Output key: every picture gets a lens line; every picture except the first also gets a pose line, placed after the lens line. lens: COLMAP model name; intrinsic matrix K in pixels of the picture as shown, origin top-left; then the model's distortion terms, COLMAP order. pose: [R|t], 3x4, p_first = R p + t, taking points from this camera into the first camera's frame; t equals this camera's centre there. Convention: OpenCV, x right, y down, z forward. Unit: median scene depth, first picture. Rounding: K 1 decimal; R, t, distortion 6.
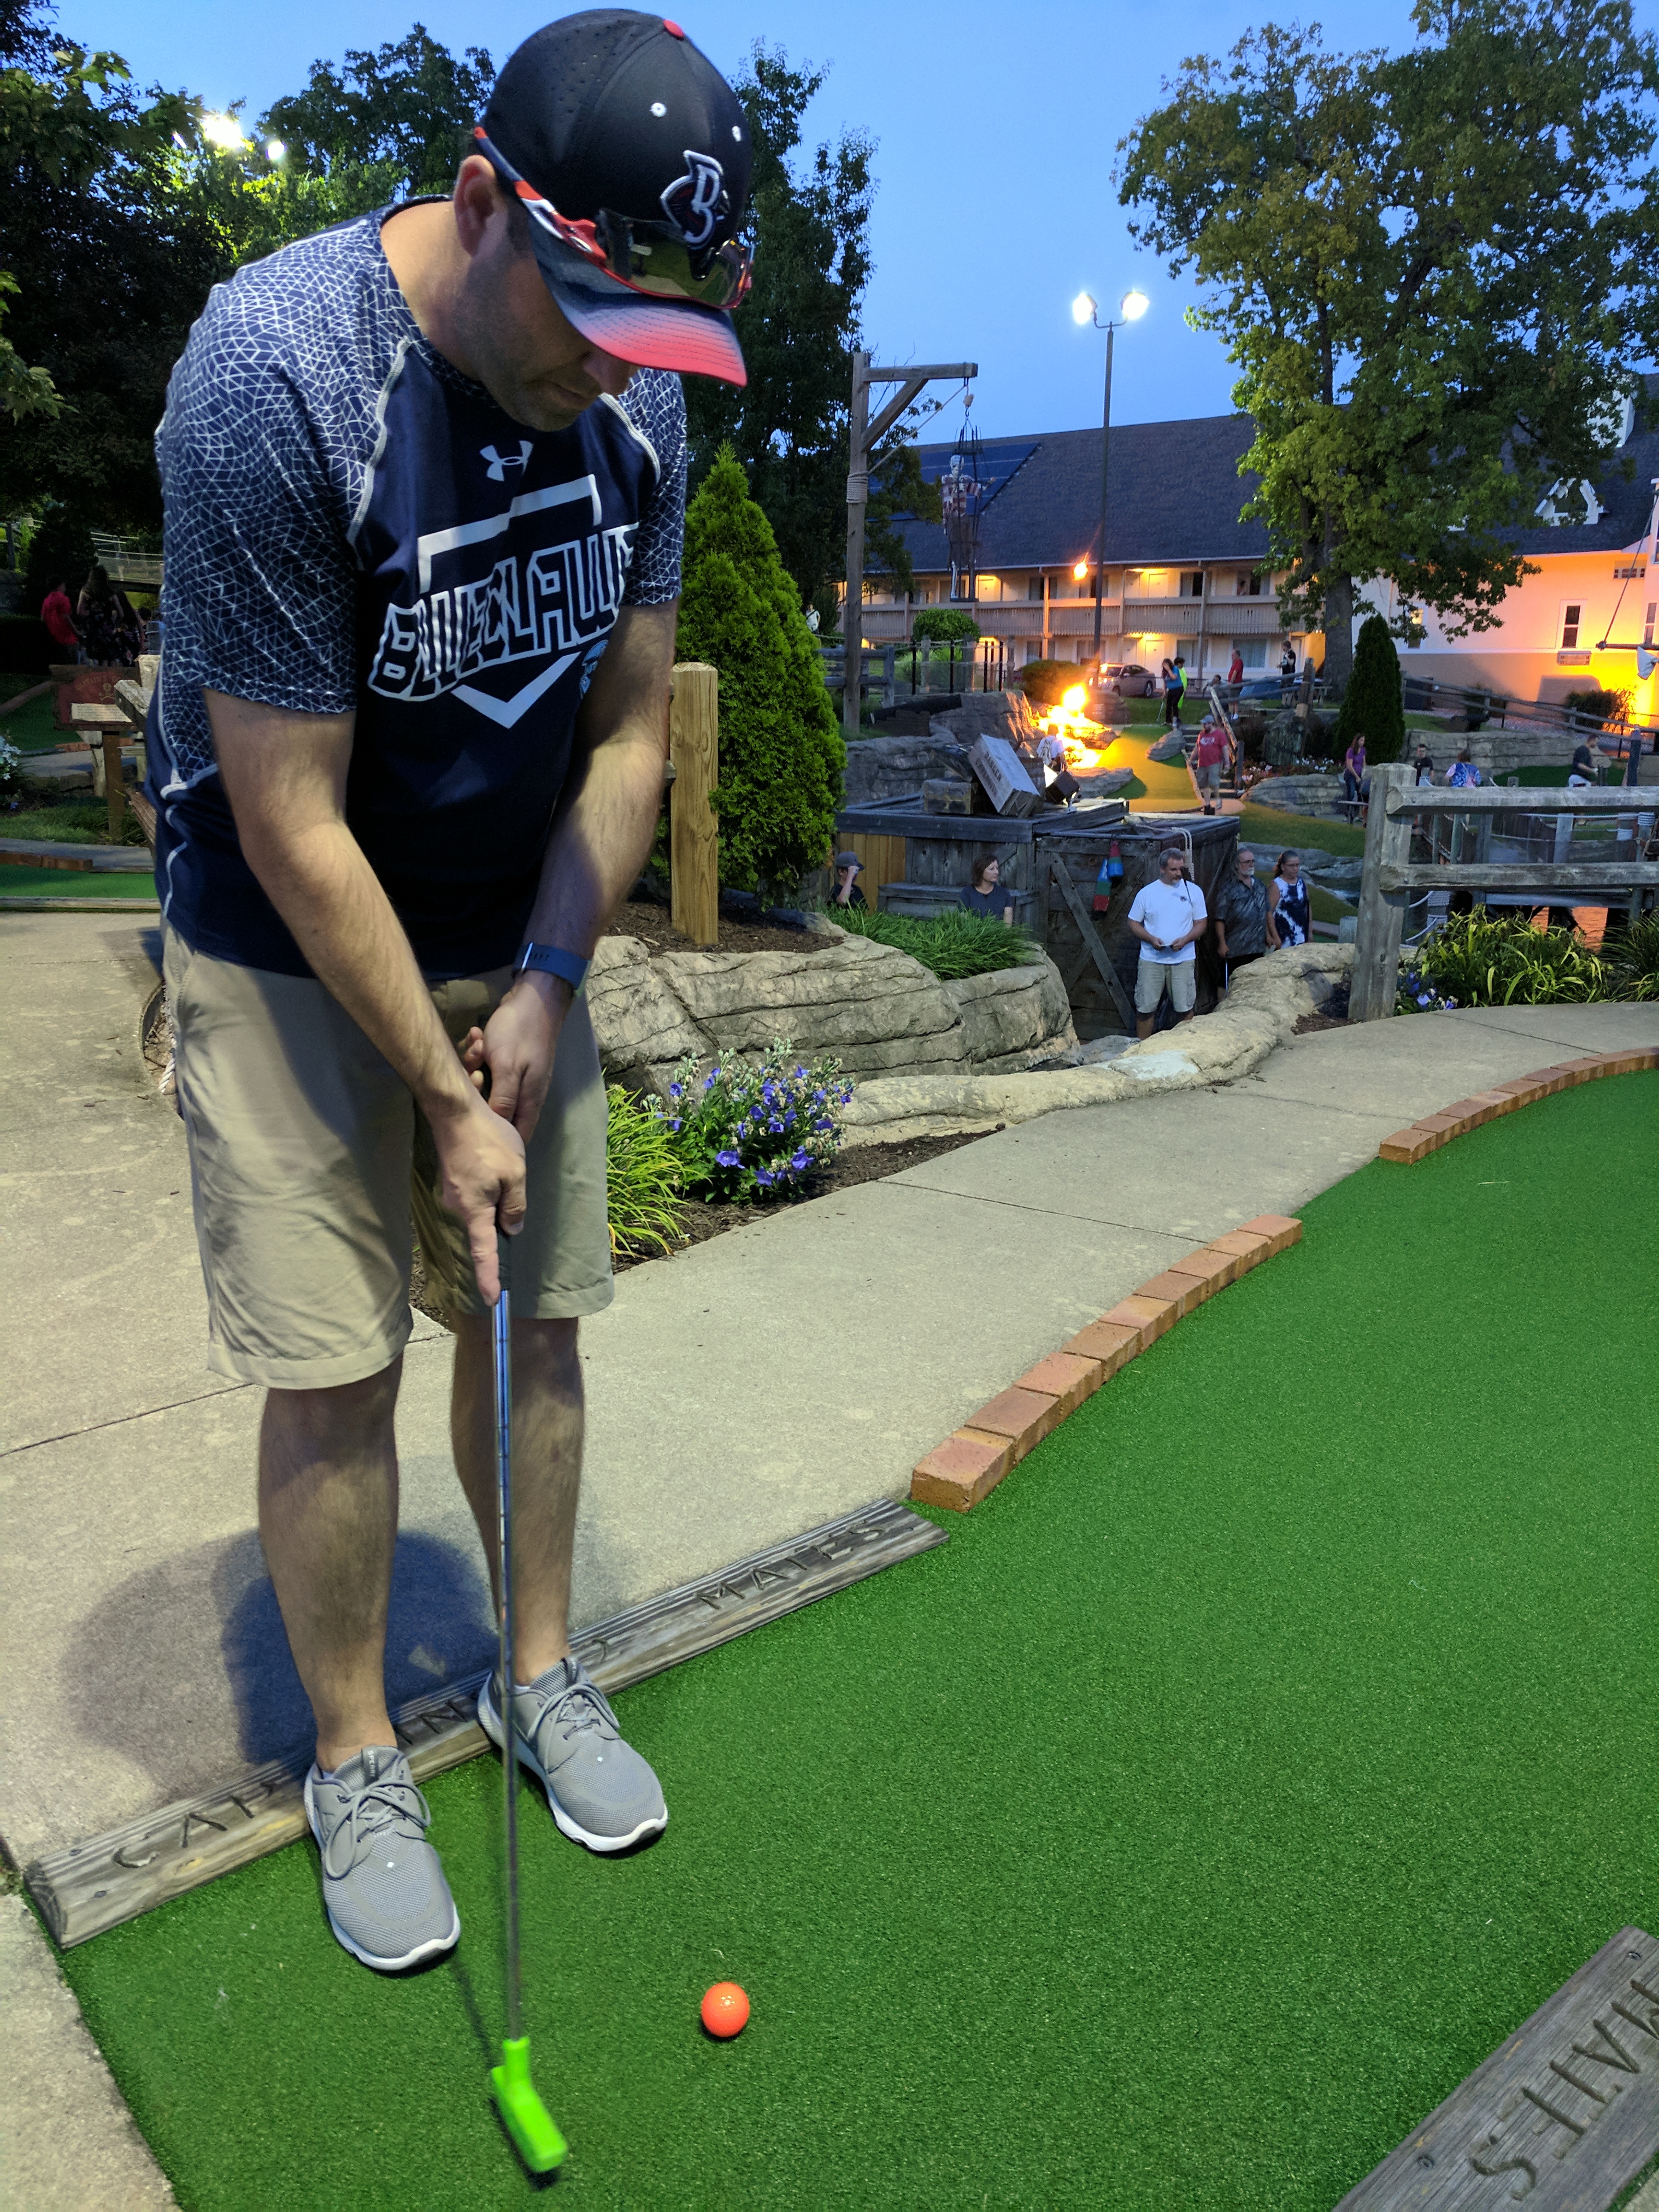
lens RADIAL K [[1394.5, 0, 824.2], [0, 1394.5, 1092.2], [0, 0, 1]] dist [0.004055, 0.005790]
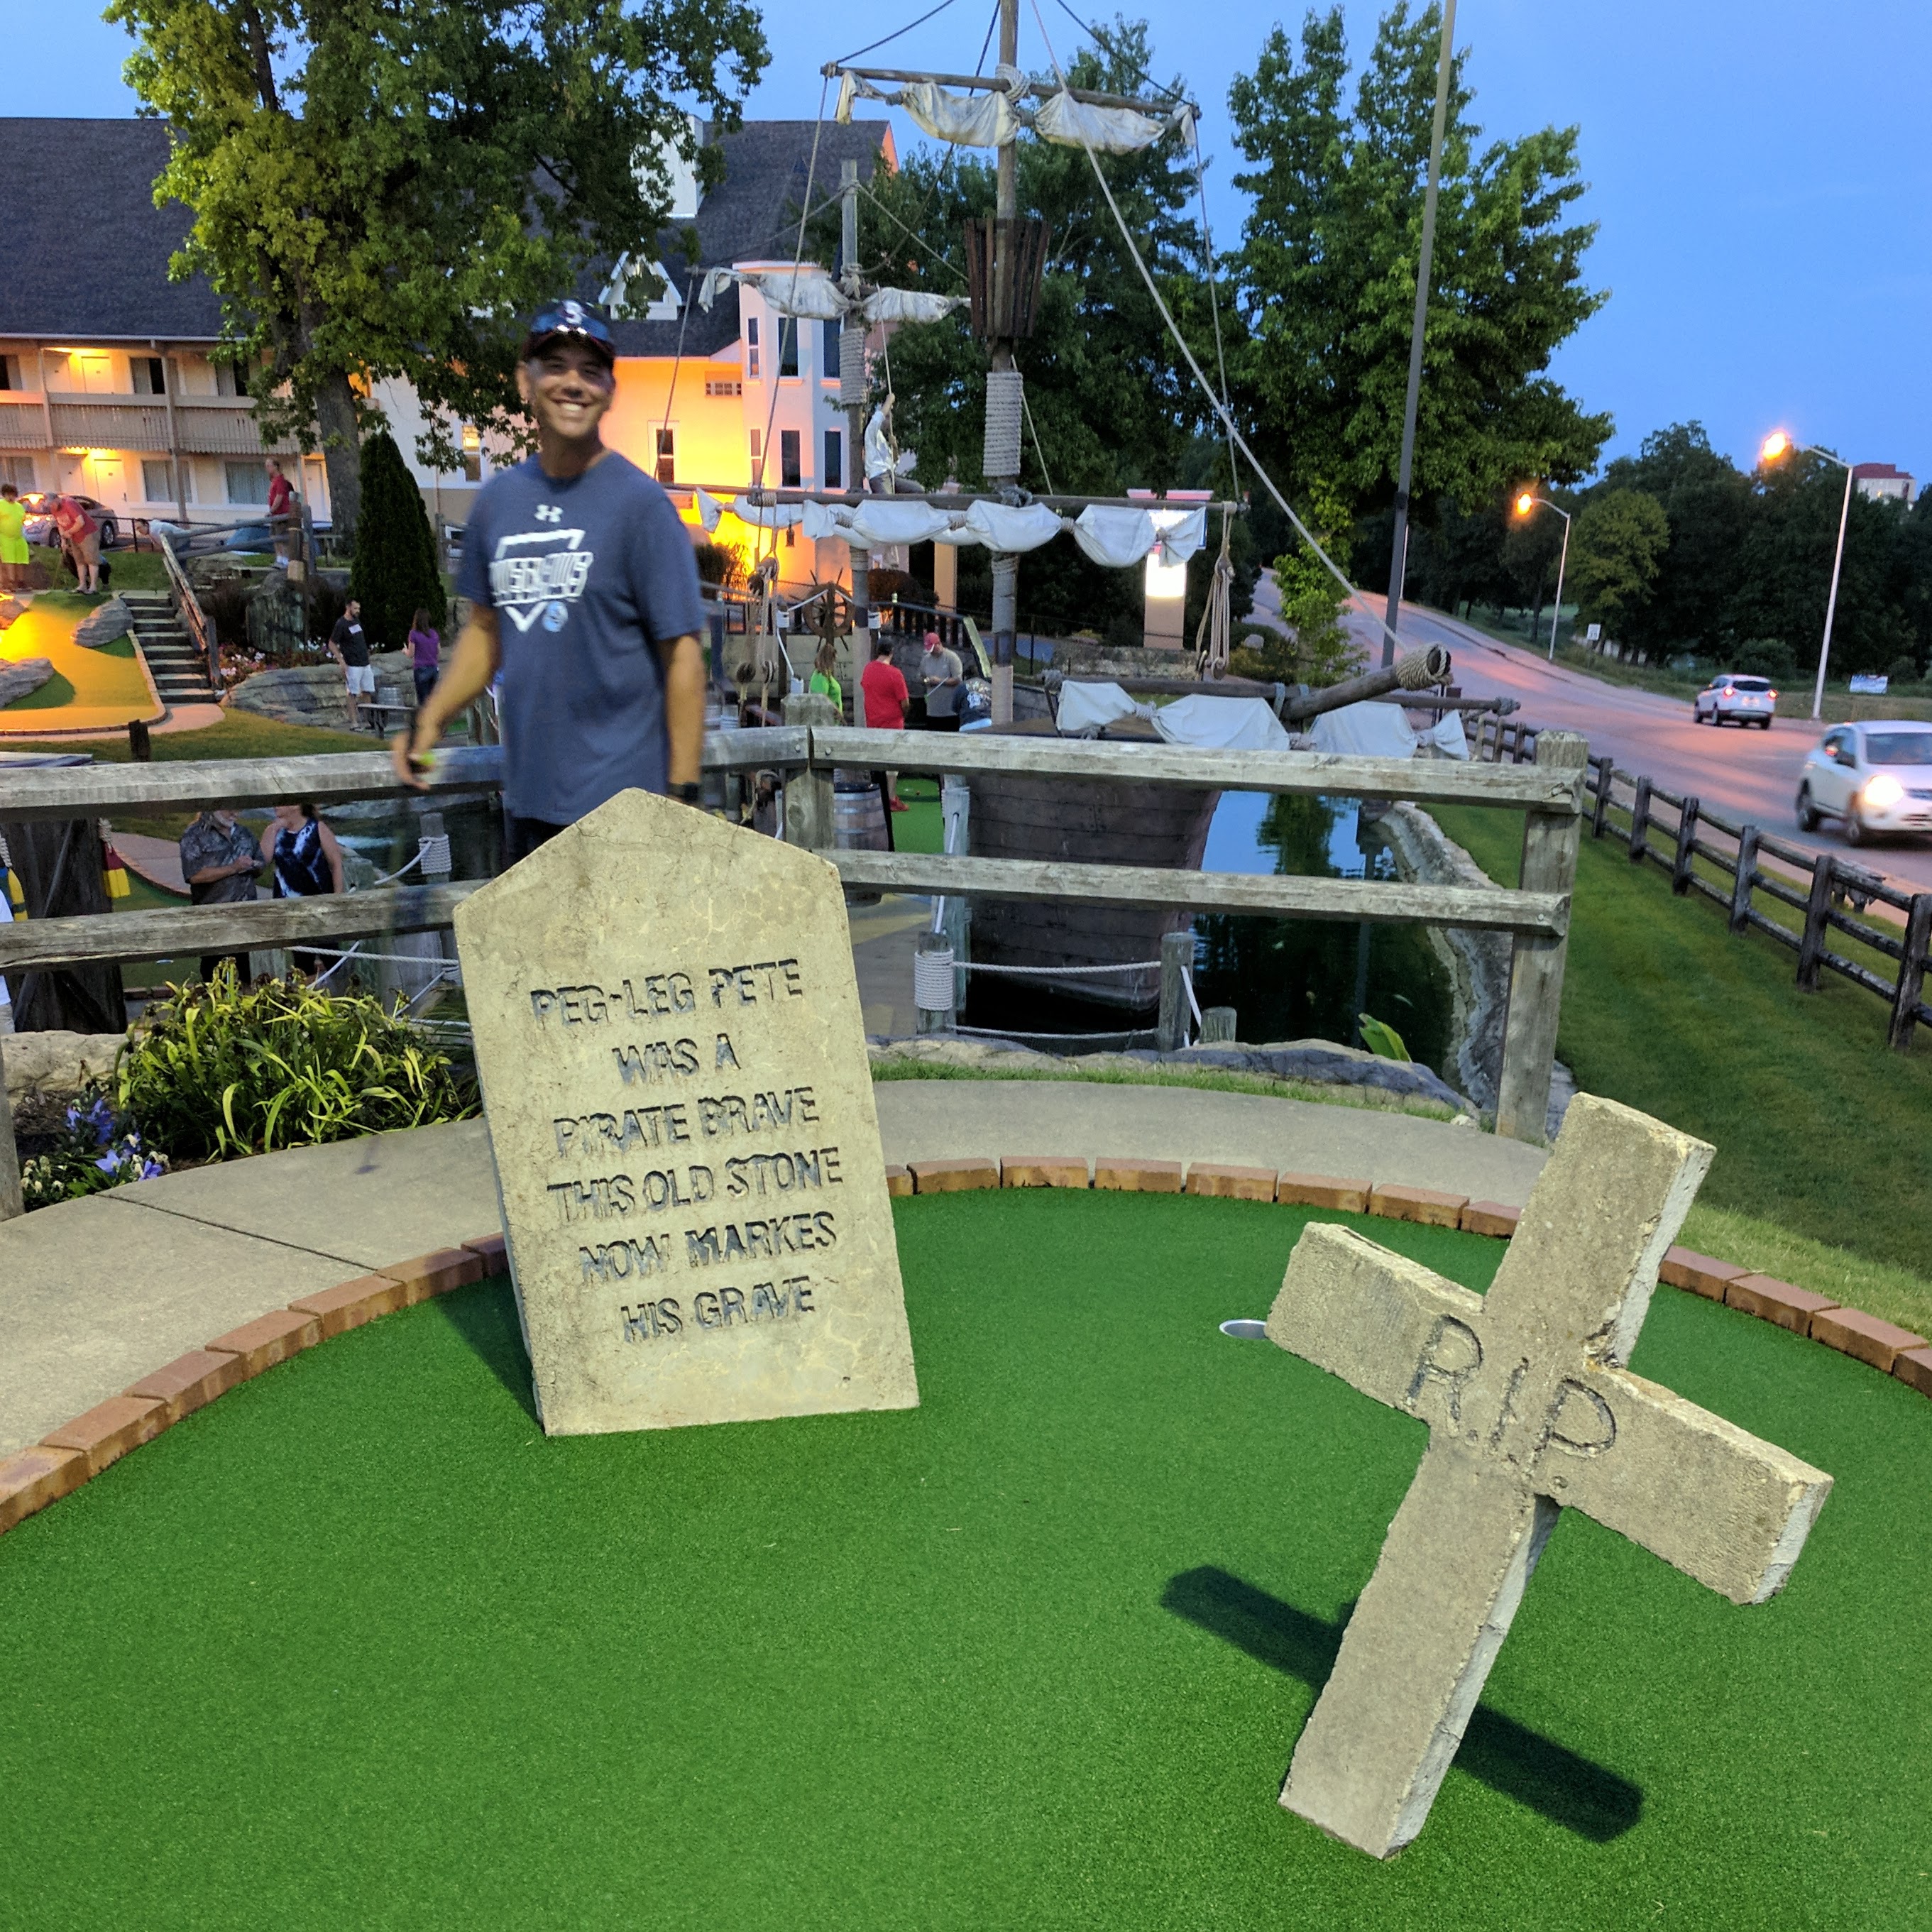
lens RADIAL K [[1317.7, 0, 965.4], [0, 1317.7, 971.7], [0, 0, 1]] dist [-0.001960, 0.006786]
pose [[0.904429, -0.128729, 0.406741, 0.352108], [0.106672, 0.991343, 0.076552, -0.093916], [-0.413074, -0.025848, 0.910331, 0.274963]]
